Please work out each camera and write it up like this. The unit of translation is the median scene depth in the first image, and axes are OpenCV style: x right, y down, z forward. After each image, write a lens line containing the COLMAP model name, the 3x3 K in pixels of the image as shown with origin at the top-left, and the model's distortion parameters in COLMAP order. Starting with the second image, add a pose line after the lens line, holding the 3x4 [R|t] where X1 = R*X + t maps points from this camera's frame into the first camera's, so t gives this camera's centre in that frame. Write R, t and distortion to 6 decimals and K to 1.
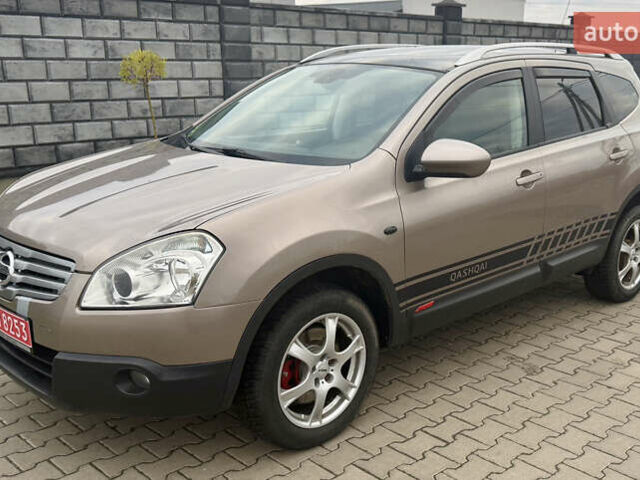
lens RADIAL K [[720.8, 0, 364.8], [0, 720.8, 265.6], [0, 0, 1]] dist [0.109400, -0.203759]
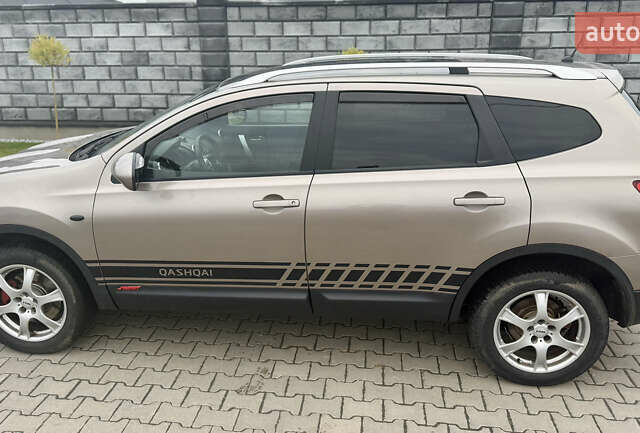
lens RADIAL K [[537.4, 0, 321.5], [0, 537.4, 193.7], [0, 0, 1]] dist [0.181744, -0.357601]
pose [[0.624056, 0.212520, -0.751924, 0.789134], [-0.200206, 0.973668, 0.109033, -0.218186], [0.755296, 0.082497, 0.650171, 0.545073]]
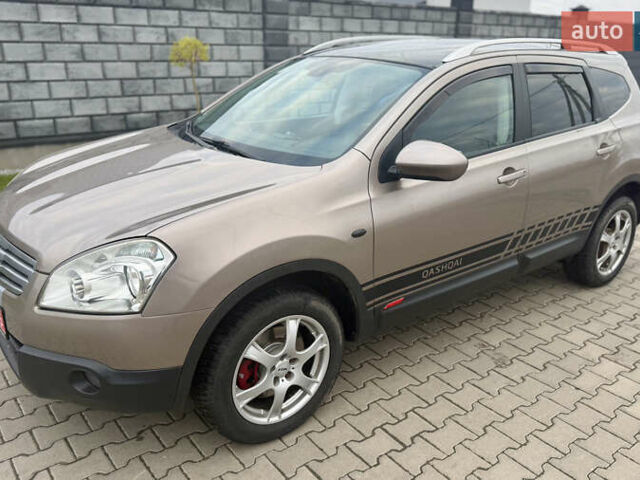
lens RADIAL K [[551.2, 0, 320.0], [0, 551.2, 240.0], [0, 0, 1]] dist [0.101294, -0.179696]
pose [[0.990892, 0.055824, -0.122543, 0.059819], [-0.047322, 0.996337, 0.071225, -0.071357], [0.126070, -0.064777, 0.989904, 0.184521]]
